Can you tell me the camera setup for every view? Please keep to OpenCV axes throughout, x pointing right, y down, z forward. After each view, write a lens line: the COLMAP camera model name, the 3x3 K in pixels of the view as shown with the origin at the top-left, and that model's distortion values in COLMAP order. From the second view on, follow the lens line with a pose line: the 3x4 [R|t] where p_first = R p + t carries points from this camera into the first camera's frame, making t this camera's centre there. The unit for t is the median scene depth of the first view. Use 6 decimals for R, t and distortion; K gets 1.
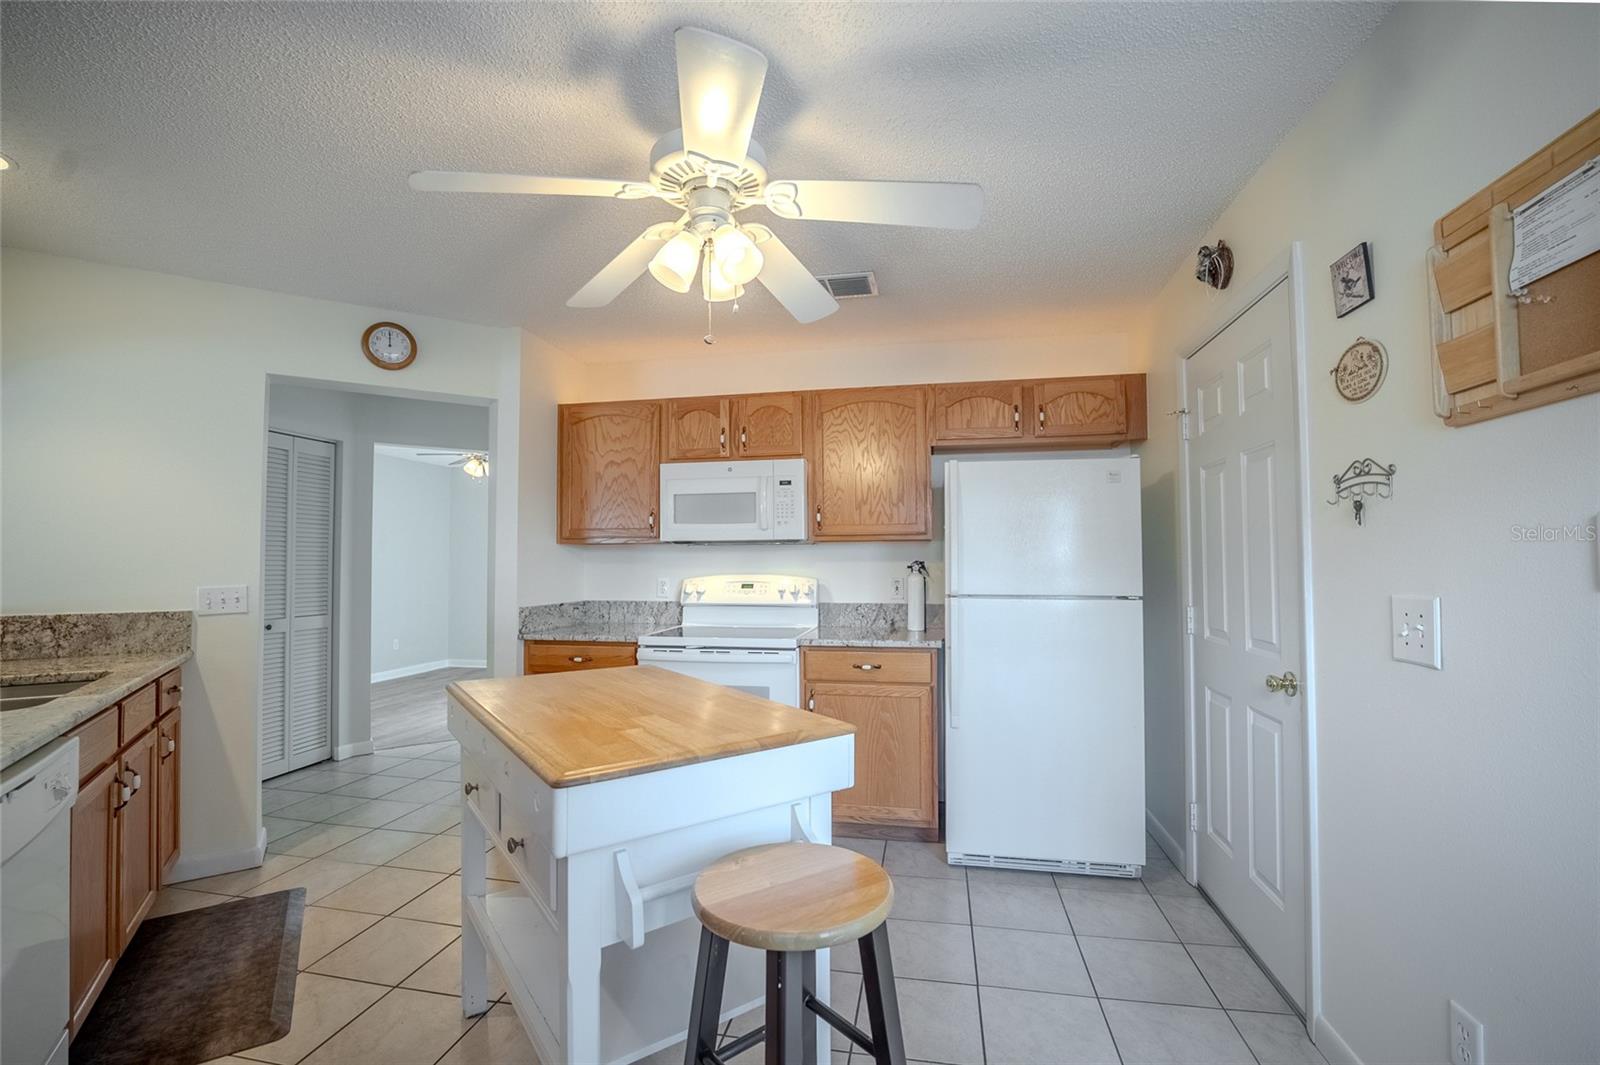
lens RADIAL K [[677.5, 0, 800.0], [0, 677.5, 532.5], [0, 0, 1]] dist [-0.032030, 0.005600]
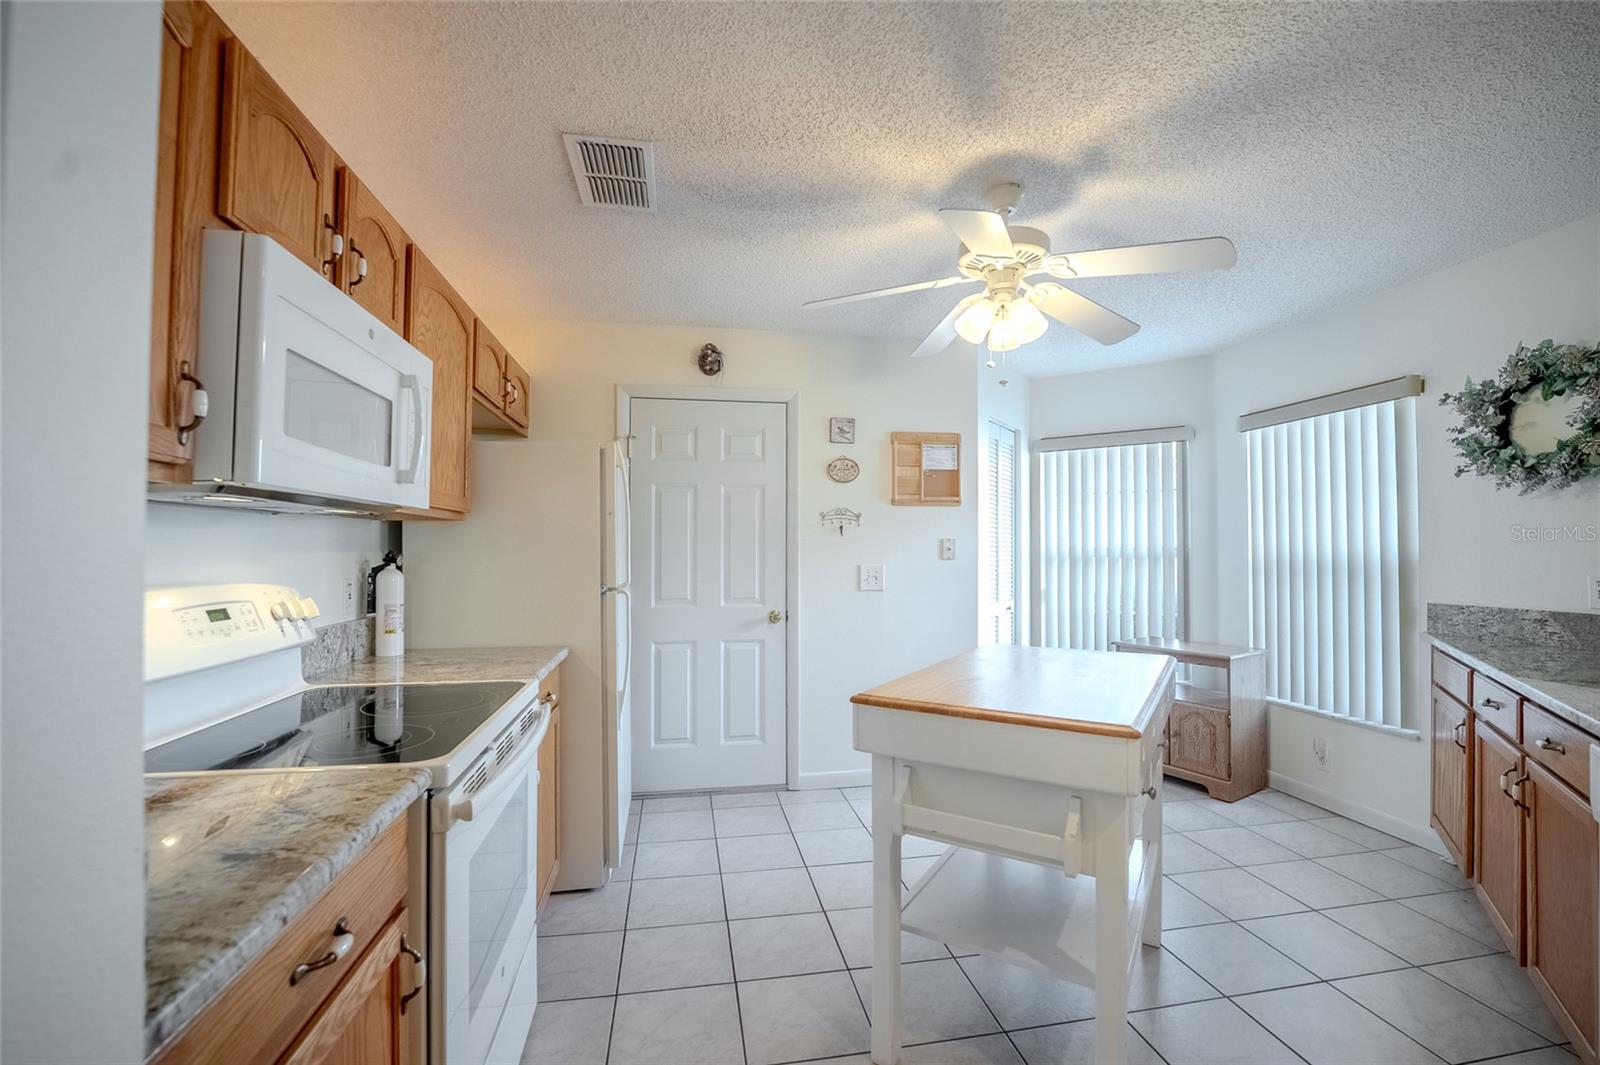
lens RADIAL K [[677.5, 0, 800.0], [0, 677.5, 532.5], [0, 0, 1]] dist [-0.032030, 0.005600]
pose [[-0.366702, 0.029554, 0.929869, -1.283830], [-0.037506, 0.998213, -0.046517, 0.088695], [-0.929582, -0.051933, -0.364939, 1.976257]]
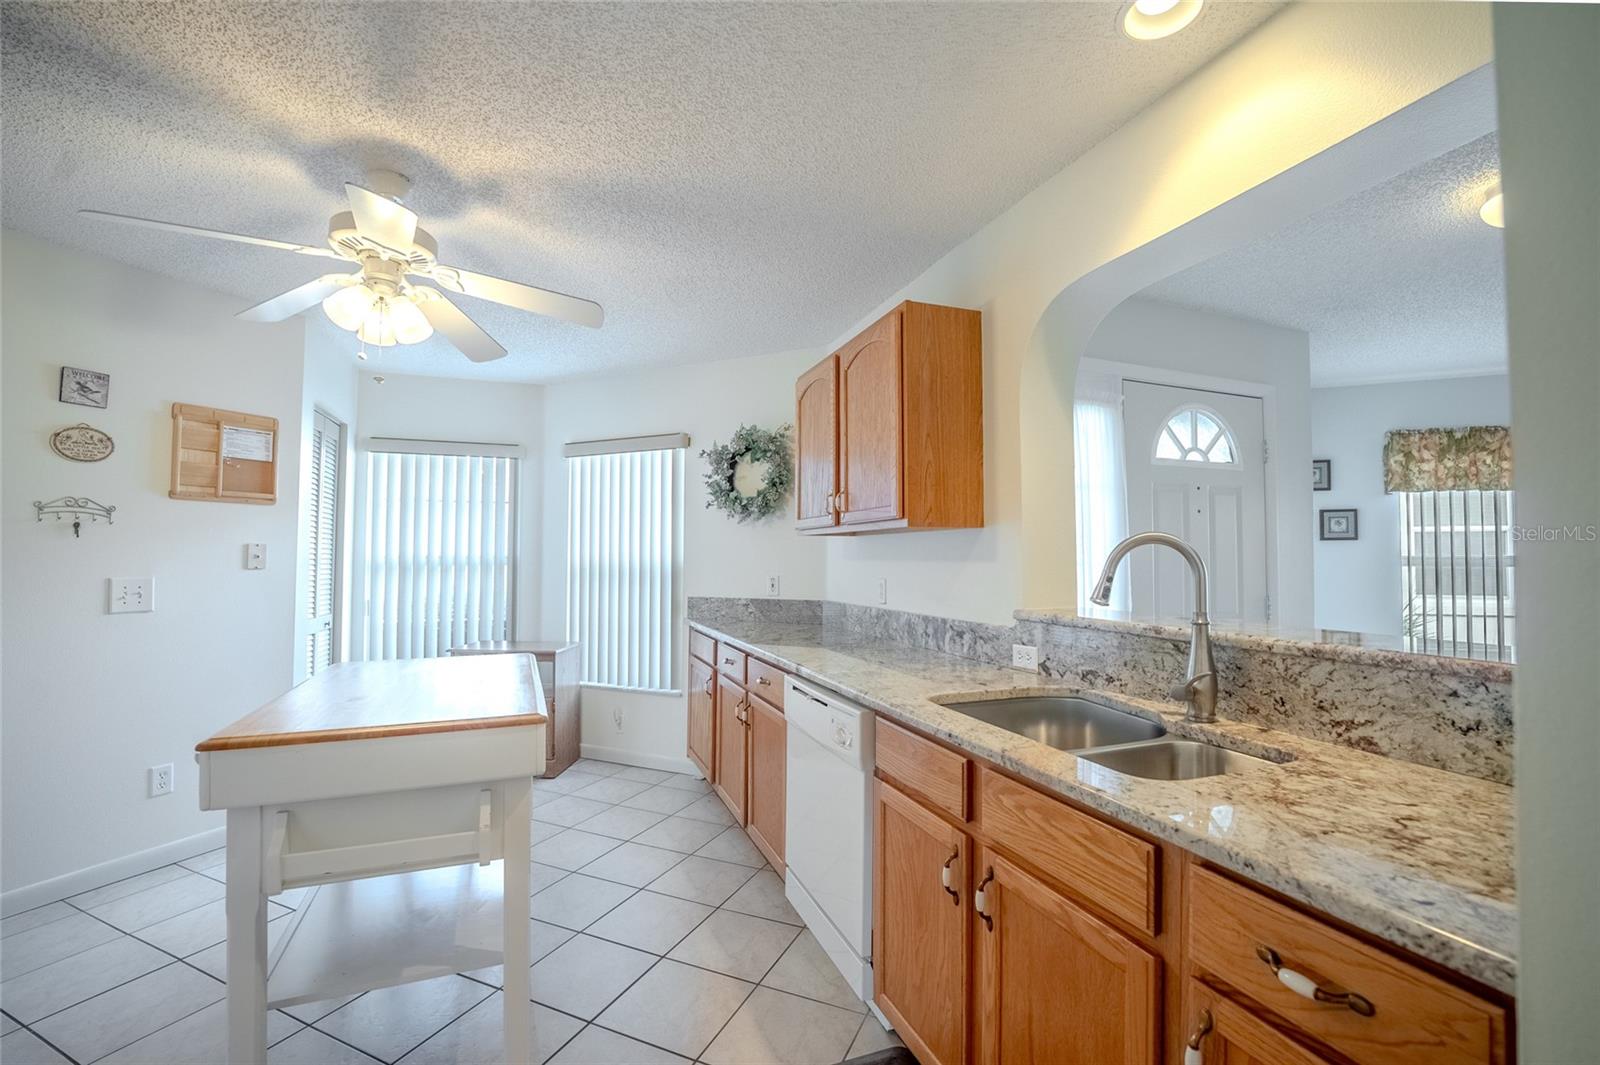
lens RADIAL K [[677.5, 0, 800.0], [0, 677.5, 532.5], [0, 0, 1]] dist [-0.032030, 0.005600]
pose [[-0.974353, 0.012287, 0.224691, -1.232482], [-0.006181, 0.996670, -0.081304, 0.094528], [-0.224942, -0.080608, -0.971032, 2.142463]]
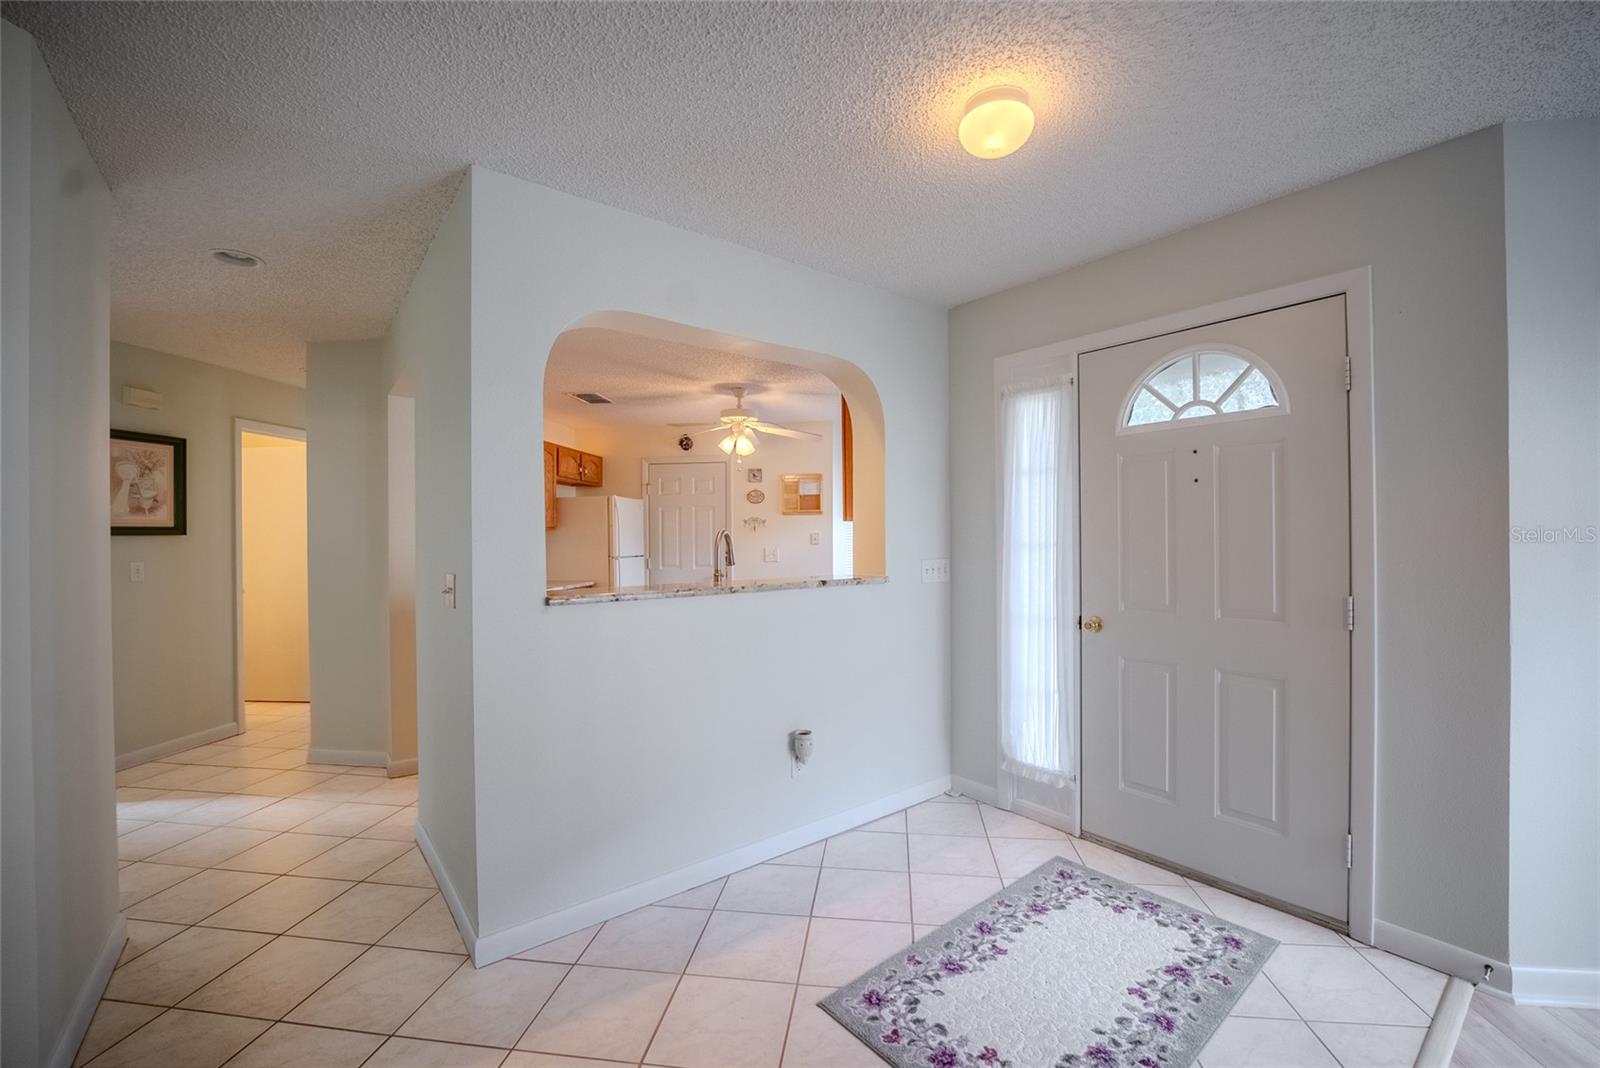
lens RADIAL K [[646.9, 0, 800.0], [0, 646.9, 534.0], [0, 0, 1]] dist [-0.000964, -0.000041]
pose [[-0.057406, 0.005953, 0.998333, -3.339439], [-0.035873, 0.999324, -0.008021, 0.021118], [-0.997706, -0.036274, -0.057154, 0.936745]]
